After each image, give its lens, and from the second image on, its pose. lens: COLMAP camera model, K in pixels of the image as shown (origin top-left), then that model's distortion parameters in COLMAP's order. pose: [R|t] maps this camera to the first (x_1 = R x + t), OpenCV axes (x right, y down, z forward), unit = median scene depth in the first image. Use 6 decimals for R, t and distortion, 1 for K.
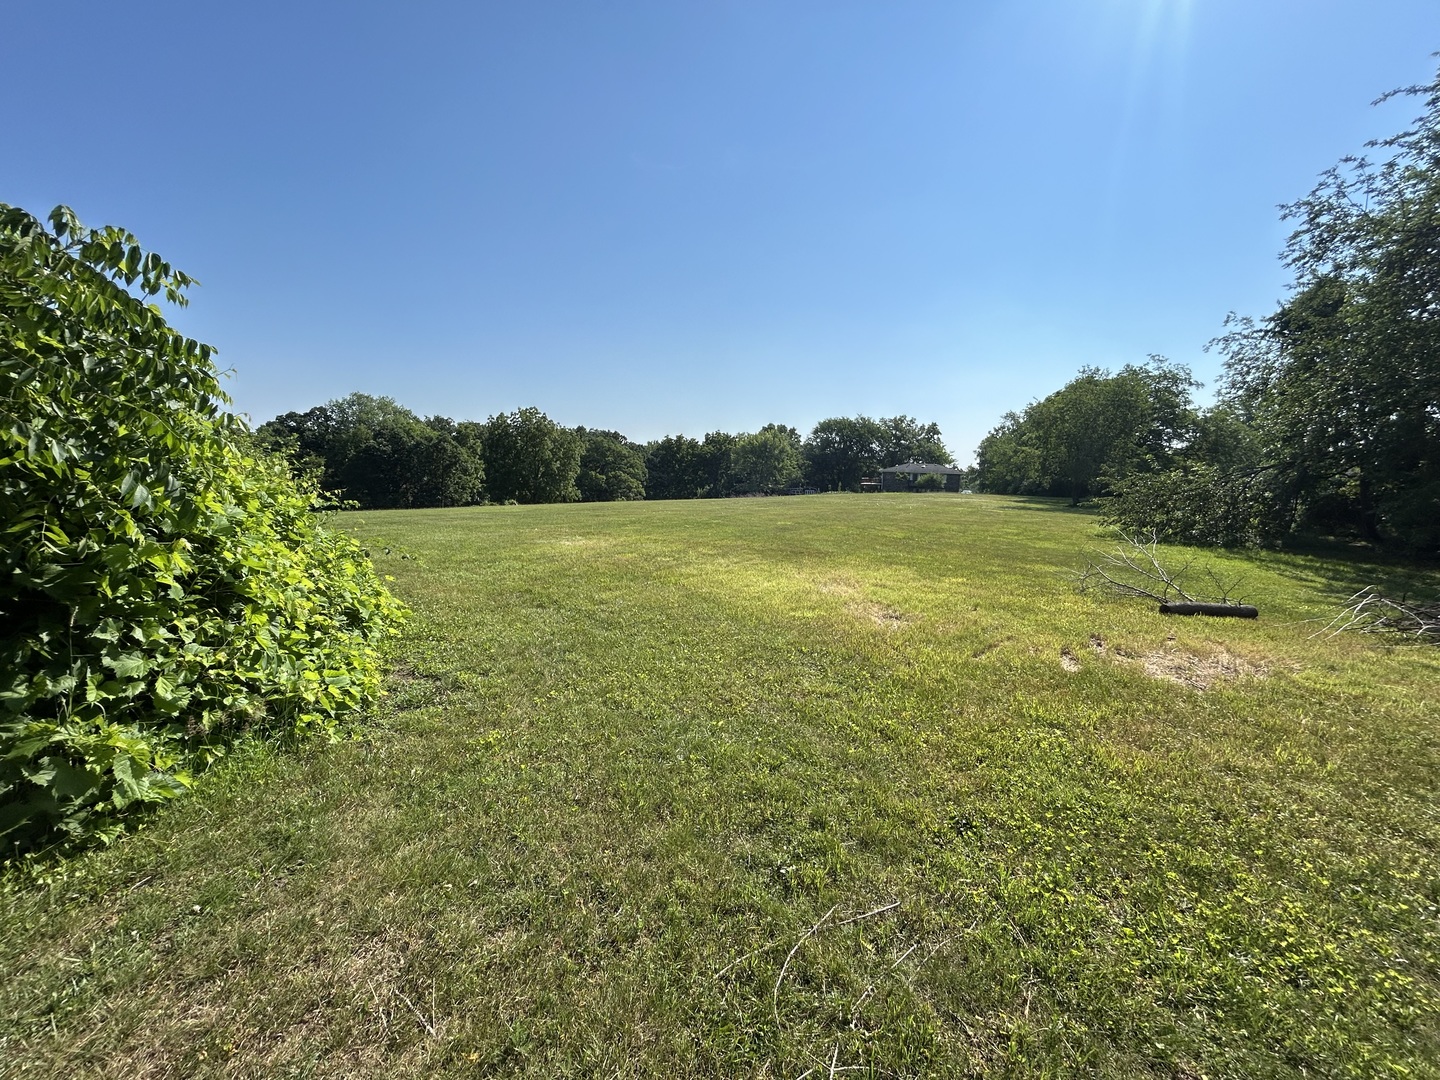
lens RADIAL K [[583.4, 0, 723.0], [0, 583.4, 530.8], [0, 0, 1]] dist [-0.001226, 0.000991]
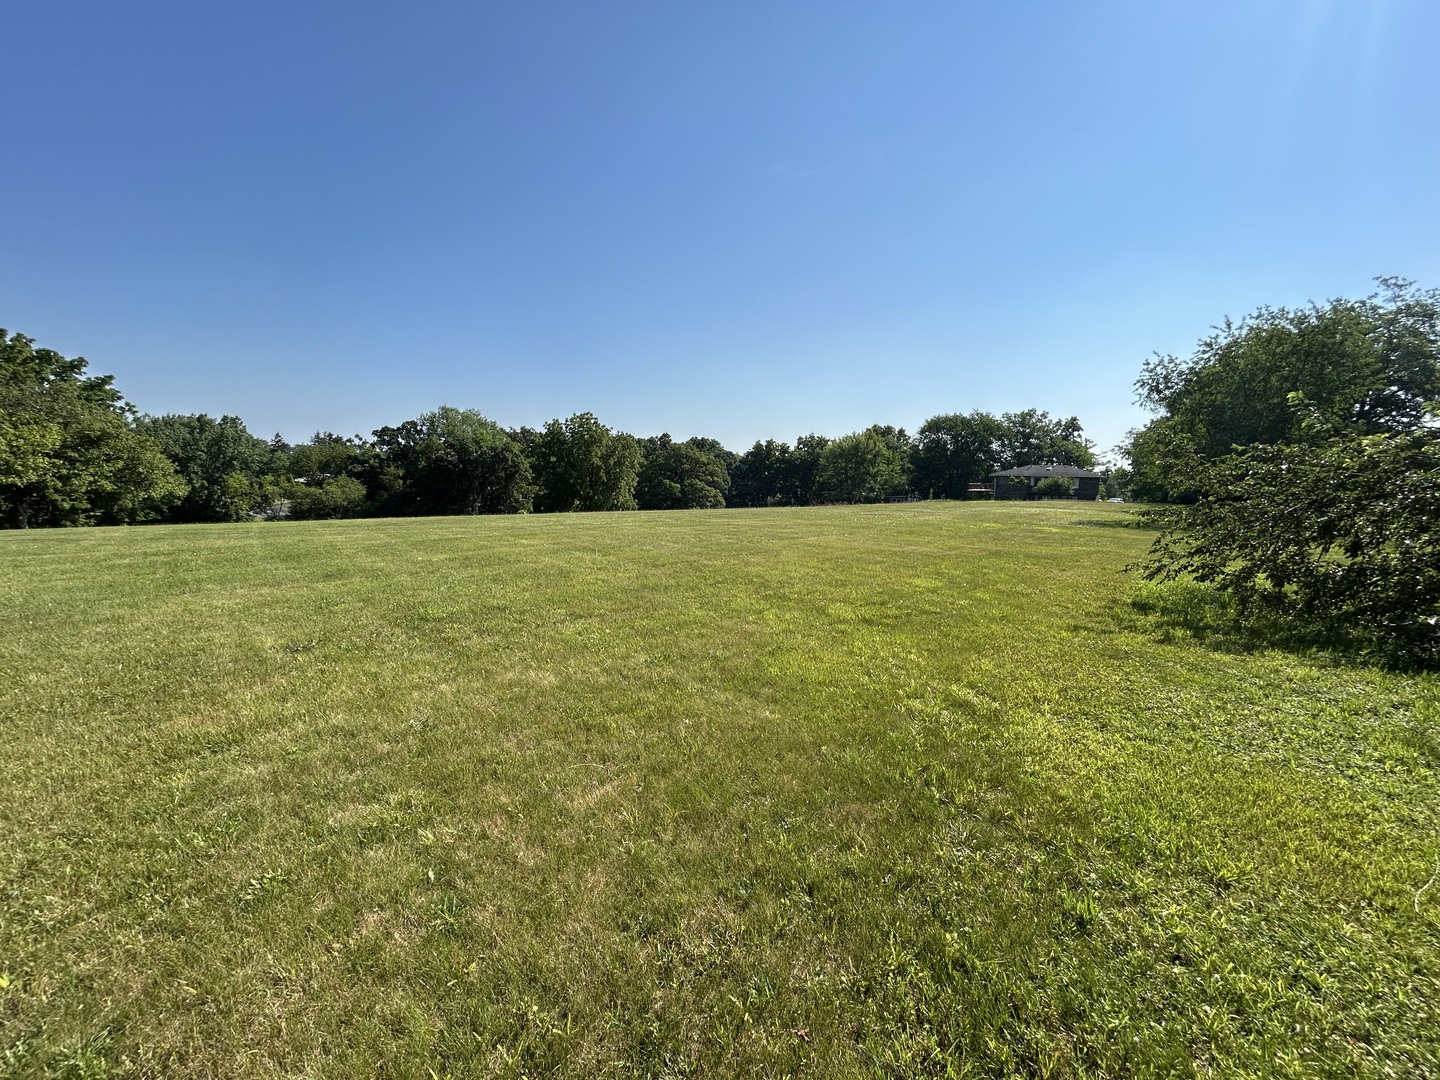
lens RADIAL K [[583.4, 0, 718.1], [0, 583.4, 552.6], [0, 0, 1]] dist [-0.001226, 0.000991]
pose [[0.974552, 0.014990, -0.223661, 0.064818], [-0.010156, 0.999690, 0.022746, -0.004806], [0.223932, -0.019896, 0.974402, 0.078722]]
